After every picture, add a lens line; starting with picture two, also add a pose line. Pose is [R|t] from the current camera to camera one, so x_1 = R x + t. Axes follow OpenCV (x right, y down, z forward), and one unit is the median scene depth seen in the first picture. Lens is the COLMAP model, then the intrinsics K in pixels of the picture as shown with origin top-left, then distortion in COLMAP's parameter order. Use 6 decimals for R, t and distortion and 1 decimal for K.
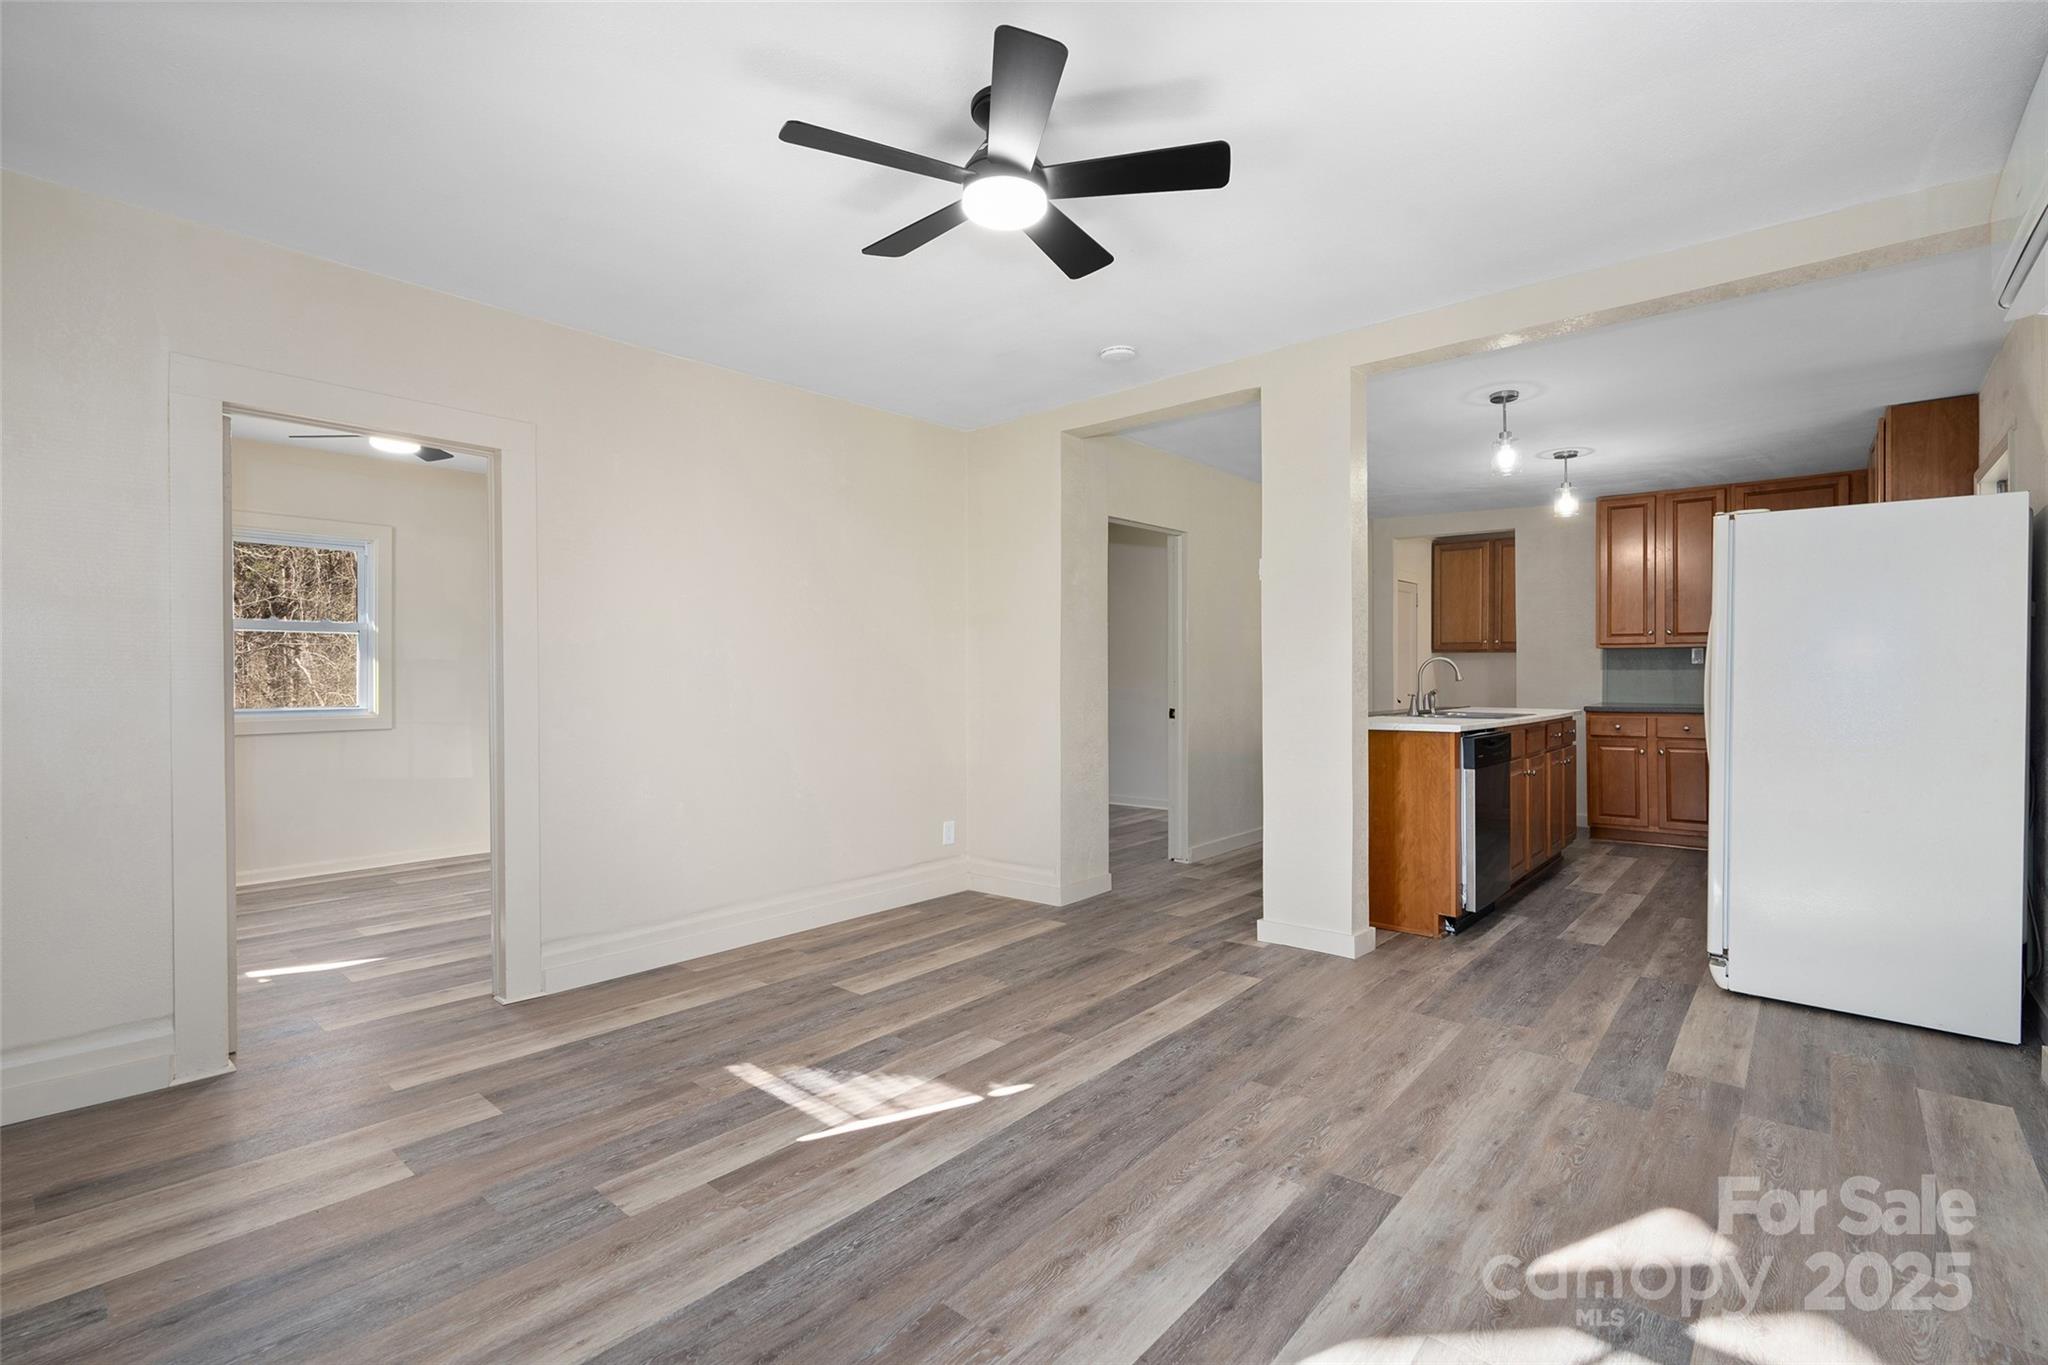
lens RADIAL K [[933.4, 0, 1019.3], [0, 933.4, 678.2], [0, 0, 1]] dist [-0.010170, 0.002983]
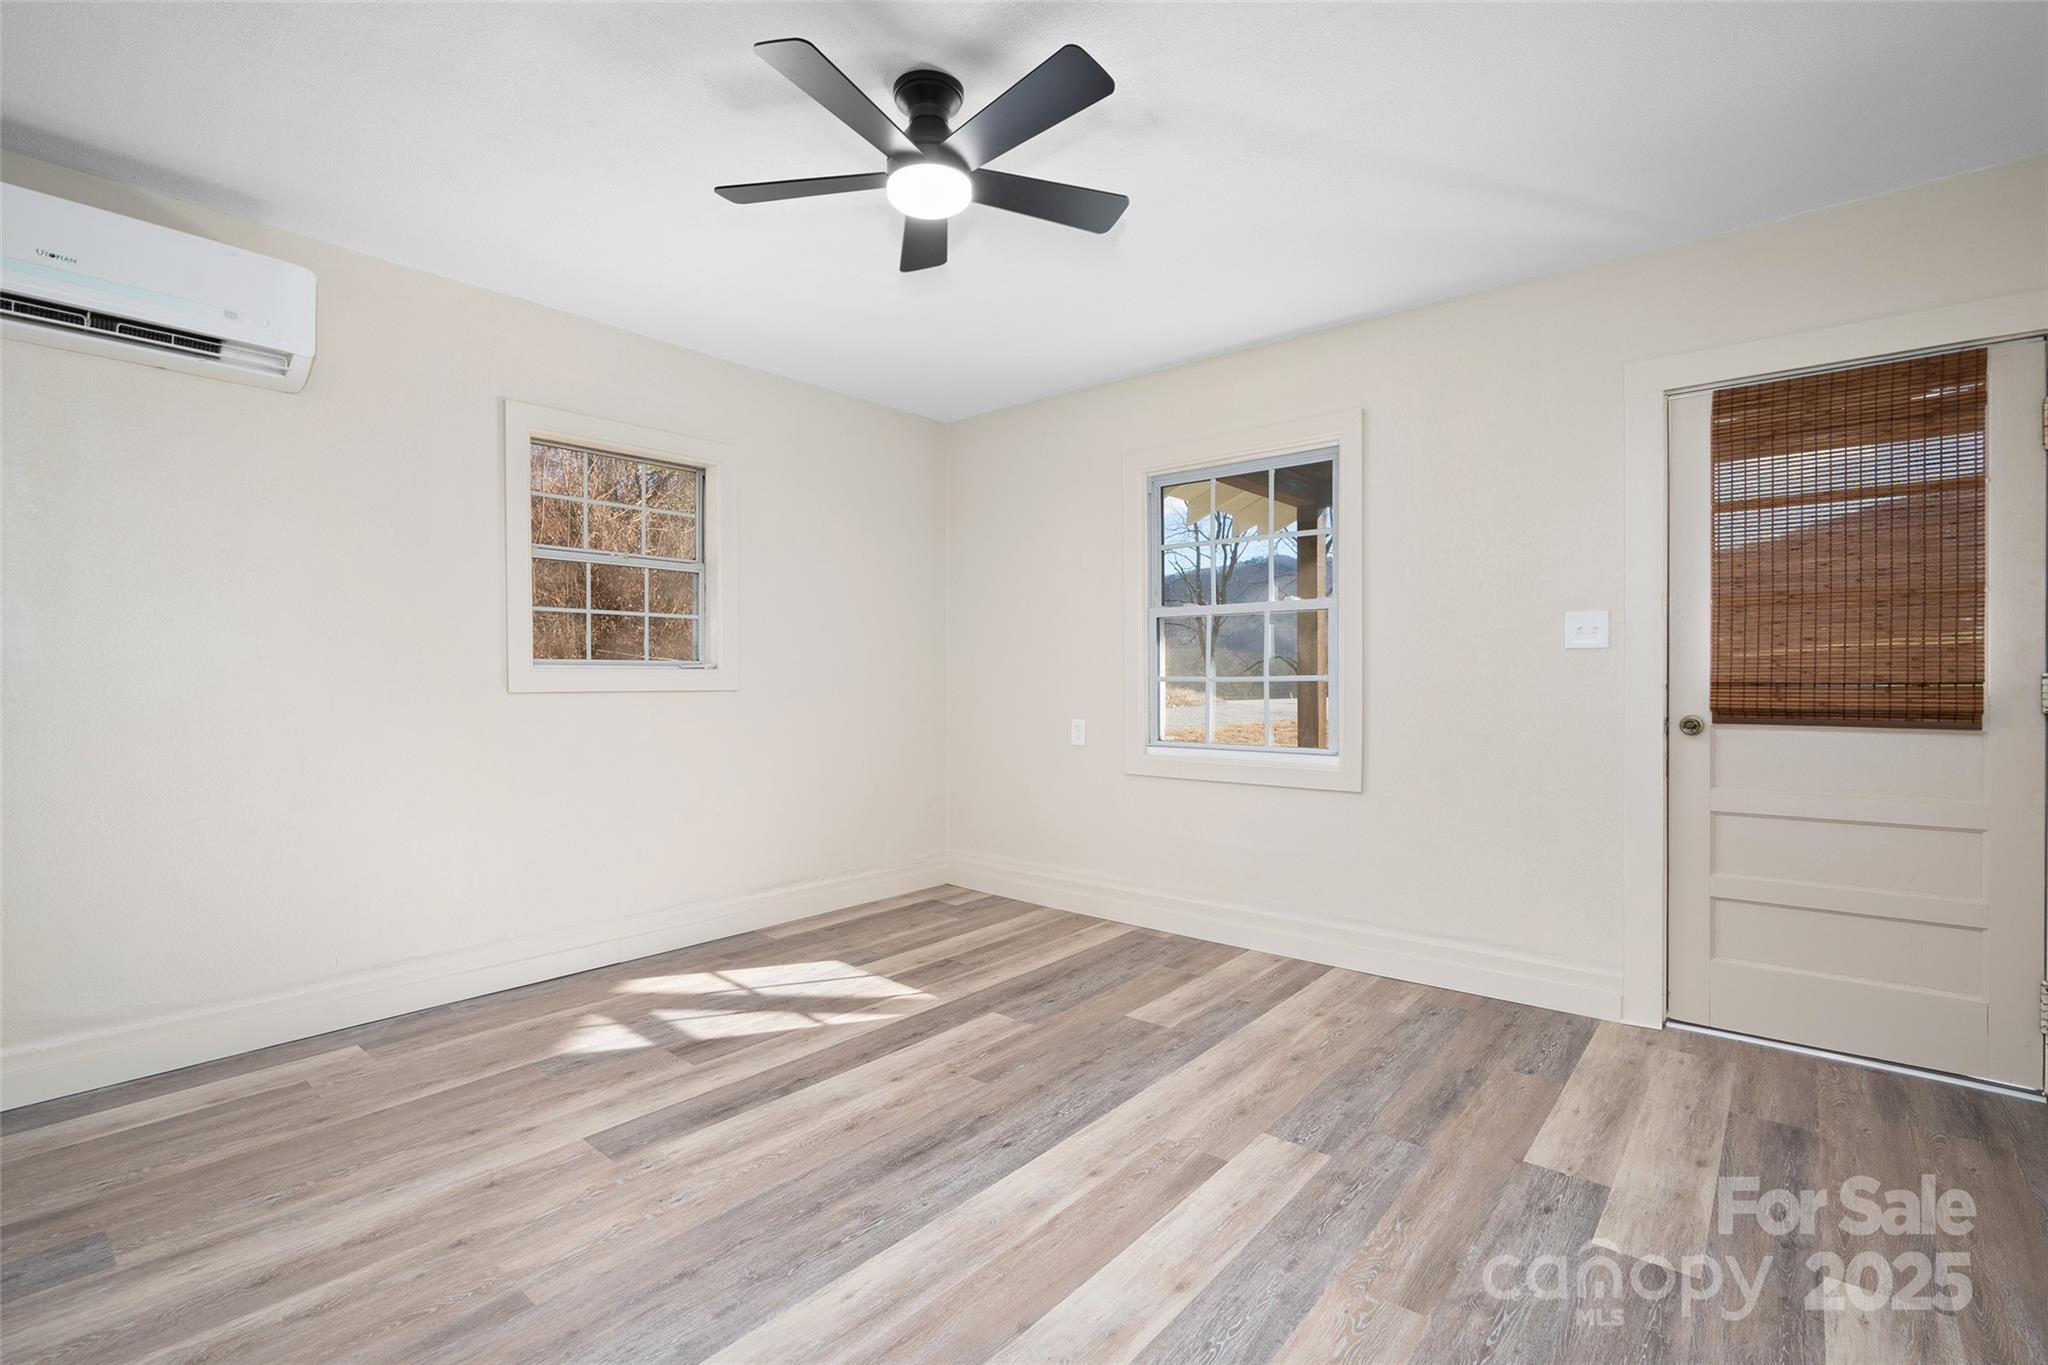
lens RADIAL K [[933.4, 0, 1023.4], [0, 933.4, 677.8], [0, 0, 1]] dist [-0.010170, 0.002983]
pose [[-0.999774, 0.004024, -0.020888, -0.070916], [0.003775, 0.999922, 0.011907, -0.004129], [0.020934, 0.011826, -0.999711, 1.569236]]
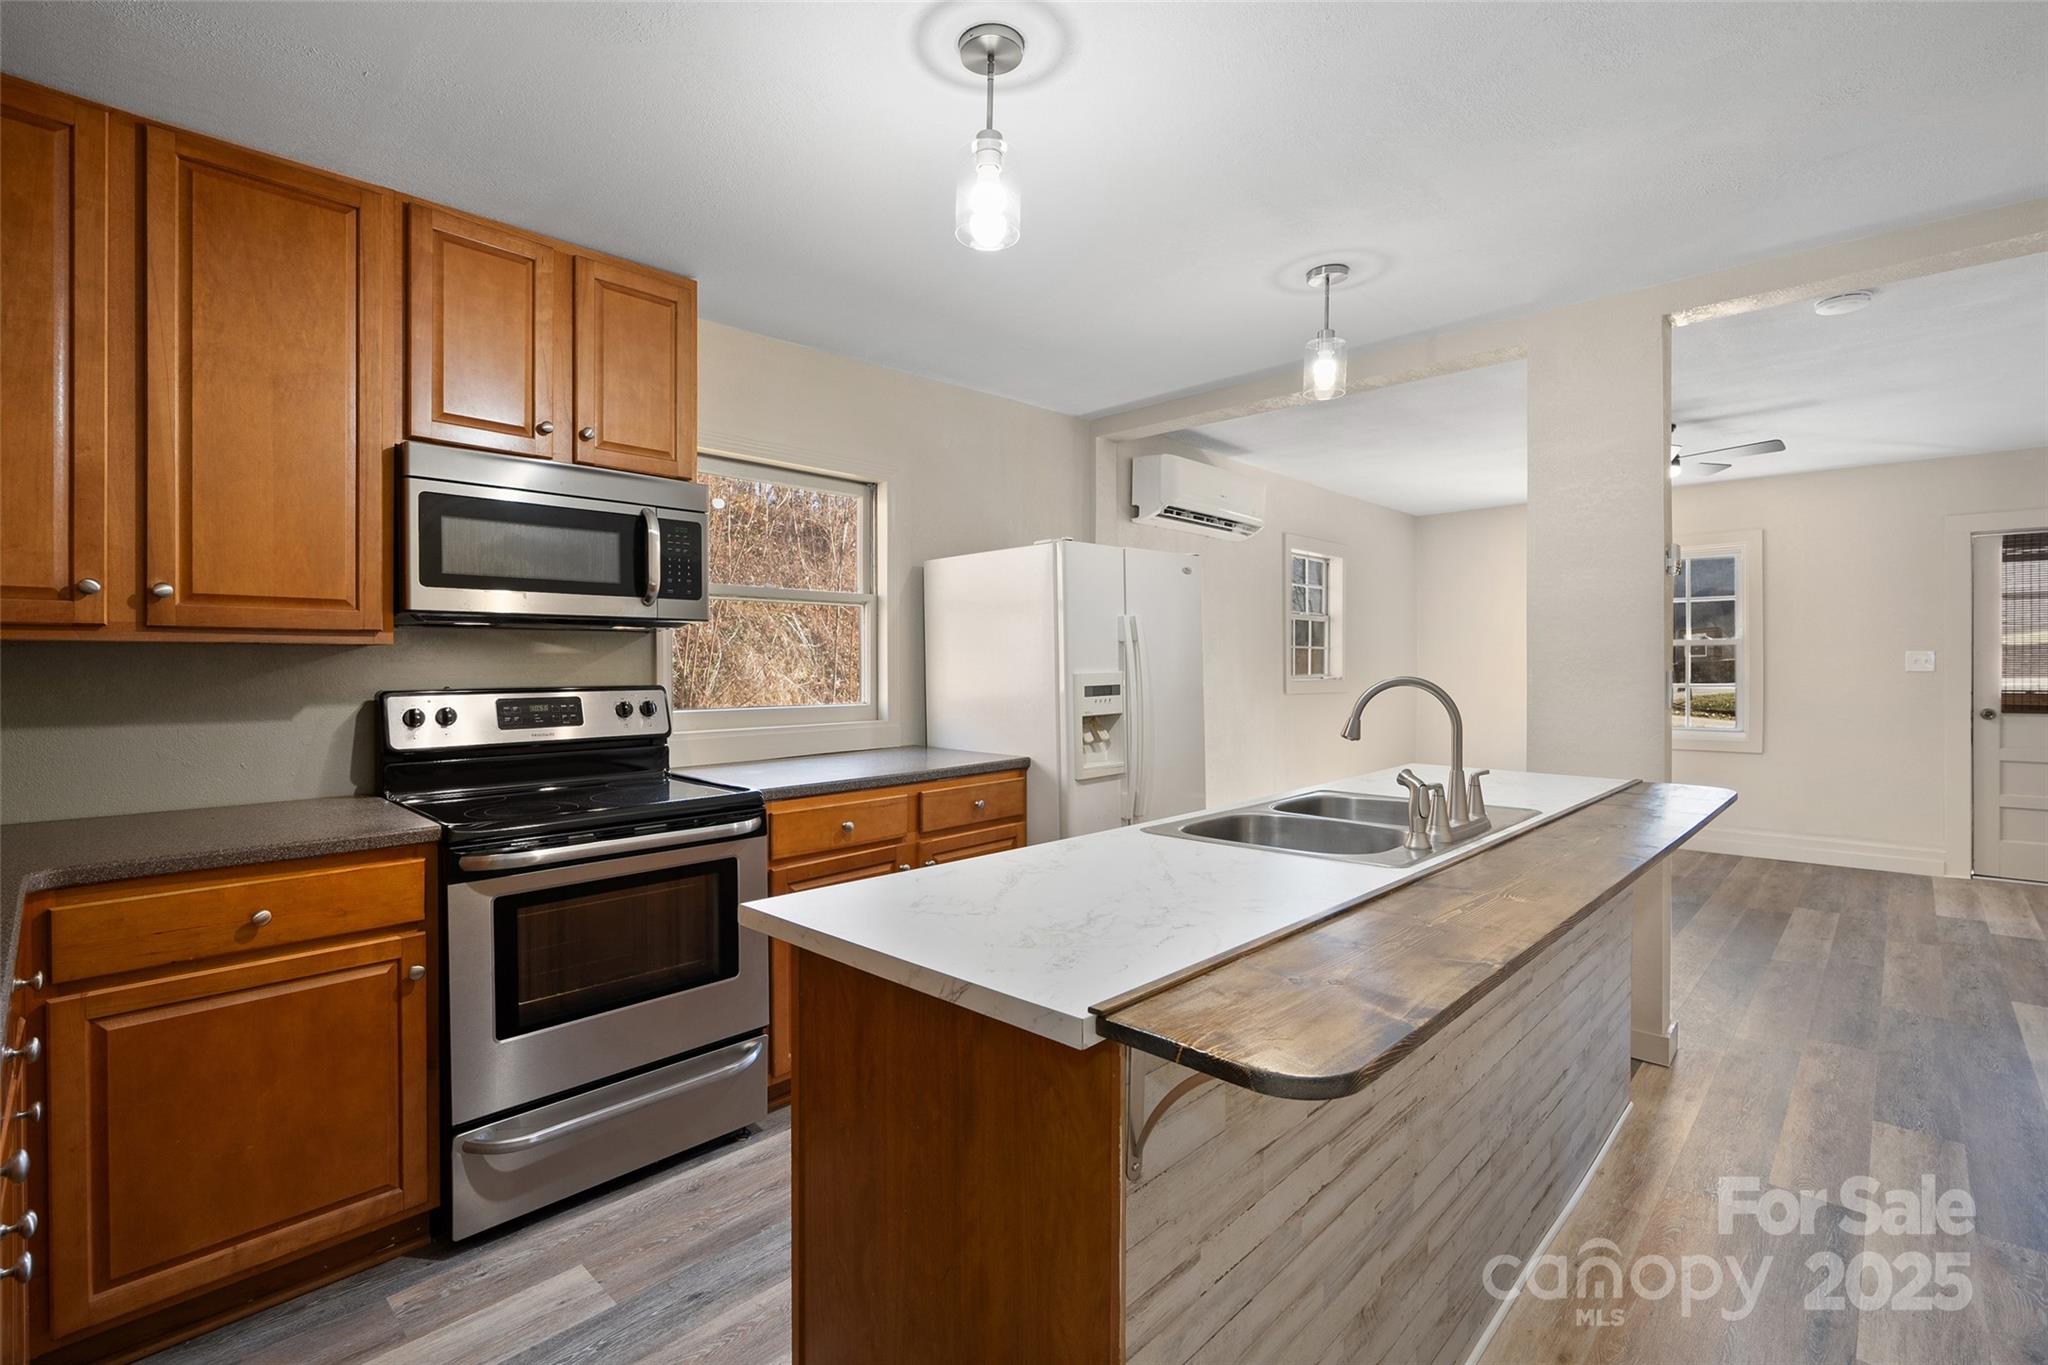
lens RADIAL K [[933.4, 0, 1034.8], [0, 933.4, 664.0], [0, 0, 1]] dist [-0.010170, 0.002983]
pose [[-0.999233, 0.005800, 0.038733, 1.069685], [0.005804, 0.999983, 0.000003, -0.050417], [-0.038733, 0.000228, -0.999250, 2.547132]]
